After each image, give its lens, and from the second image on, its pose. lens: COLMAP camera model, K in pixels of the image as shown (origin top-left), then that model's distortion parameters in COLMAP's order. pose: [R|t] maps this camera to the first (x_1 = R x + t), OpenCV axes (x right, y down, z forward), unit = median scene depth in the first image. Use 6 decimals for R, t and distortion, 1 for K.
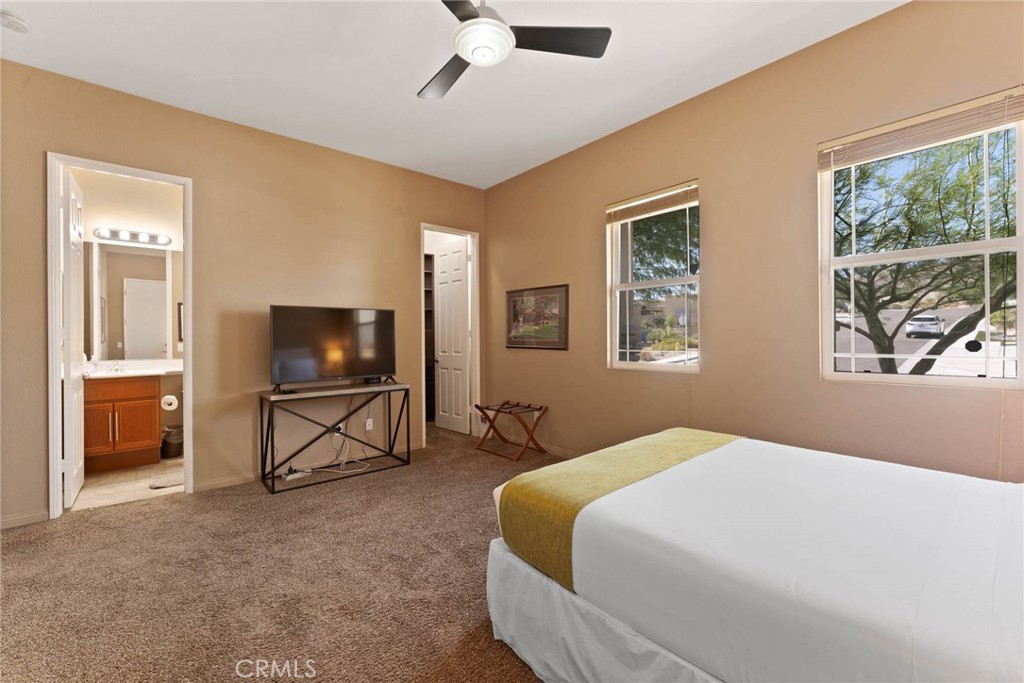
lens RADIAL K [[427.5, 0, 505.3], [0, 427.5, 344.7], [0, 0, 1]] dist [0.000669, 0.000070]
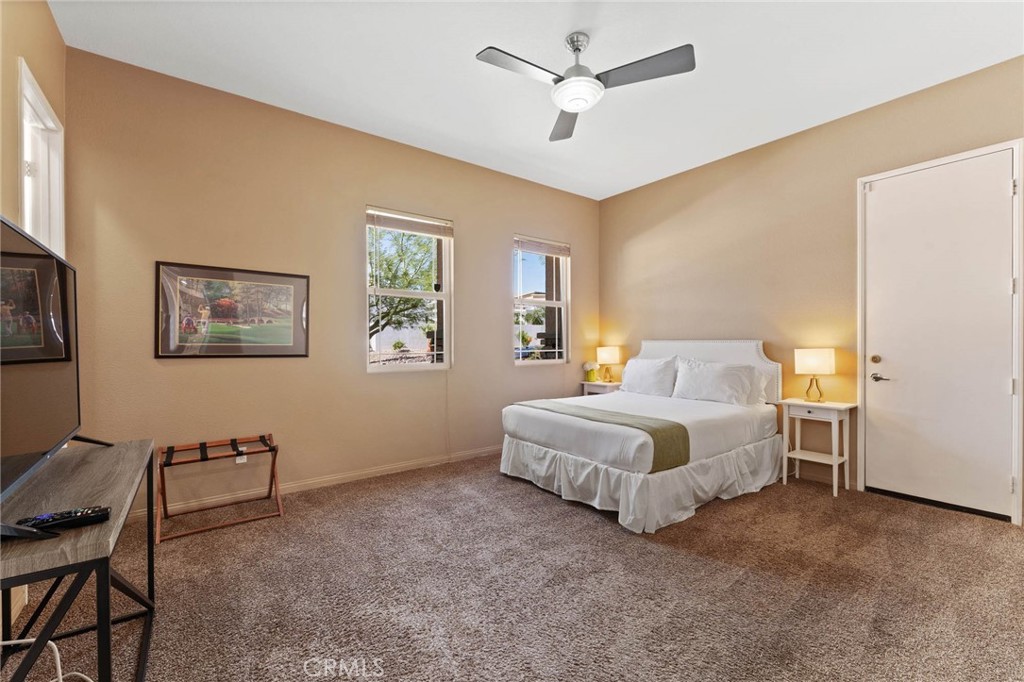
lens RADIAL K [[427.5, 0, 505.3], [0, 427.5, 344.2], [0, 0, 1]] dist [0.000669, 0.000070]
pose [[0.073200, -0.008685, 0.997279, -0.644156], [0.013304, 0.999882, 0.007731, -0.011857], [-0.997229, 0.012702, 0.073307, 0.562283]]
